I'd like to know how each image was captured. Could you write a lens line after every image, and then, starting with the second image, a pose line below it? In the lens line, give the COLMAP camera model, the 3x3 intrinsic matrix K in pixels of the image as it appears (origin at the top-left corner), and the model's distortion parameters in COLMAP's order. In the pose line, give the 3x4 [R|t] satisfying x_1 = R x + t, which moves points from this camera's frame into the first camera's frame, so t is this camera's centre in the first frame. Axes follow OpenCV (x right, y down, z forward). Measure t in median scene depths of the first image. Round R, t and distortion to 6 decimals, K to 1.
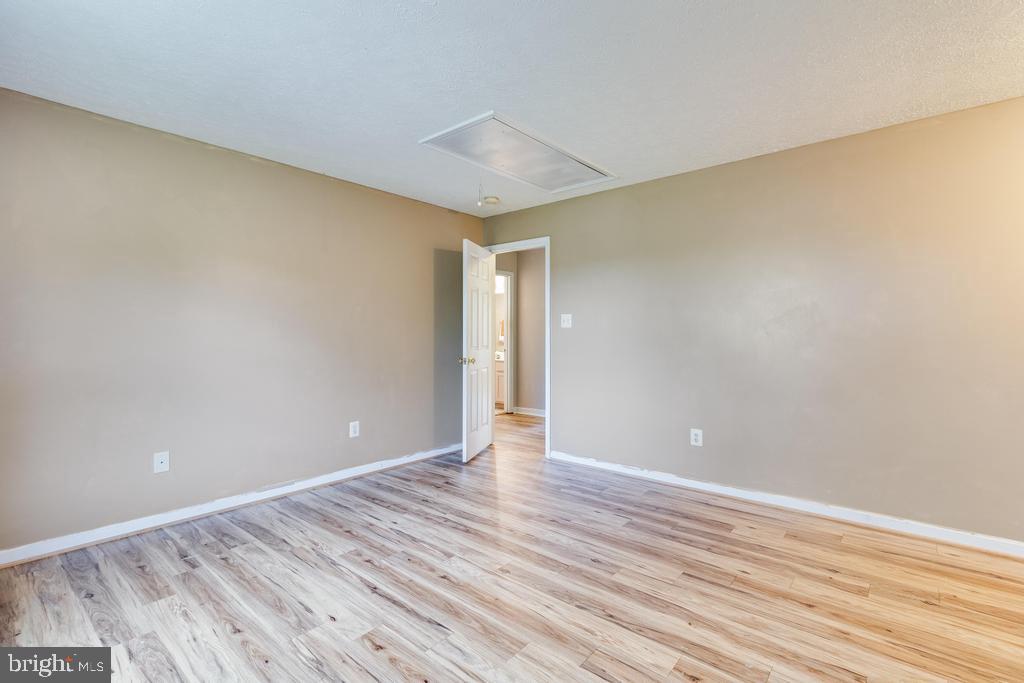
lens RADIAL K [[482.5, 0, 510.6], [0, 482.5, 338.8], [0, 0, 1]] dist [-0.001919, 0.001767]
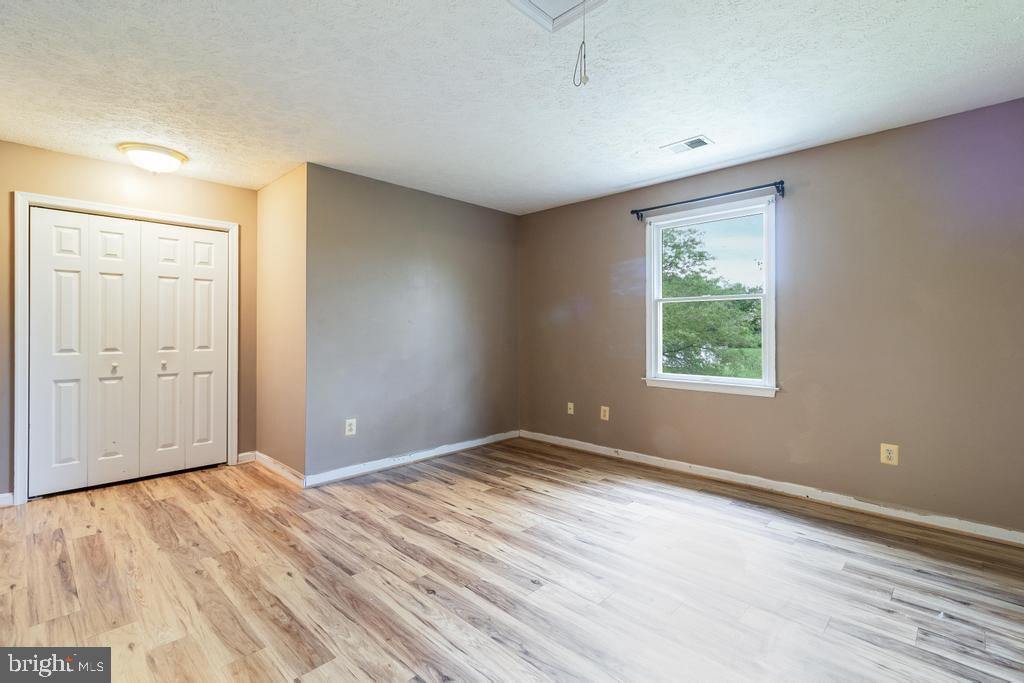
lens RADIAL K [[482.5, 0, 509.4], [0, 482.5, 335.5], [0, 0, 1]] dist [-0.001919, 0.001767]
pose [[-0.997577, -0.000461, 0.069563, -0.024437], [0.000984, 0.999784, 0.020739, -0.017265], [-0.069558, 0.020757, -0.997362, 1.942908]]
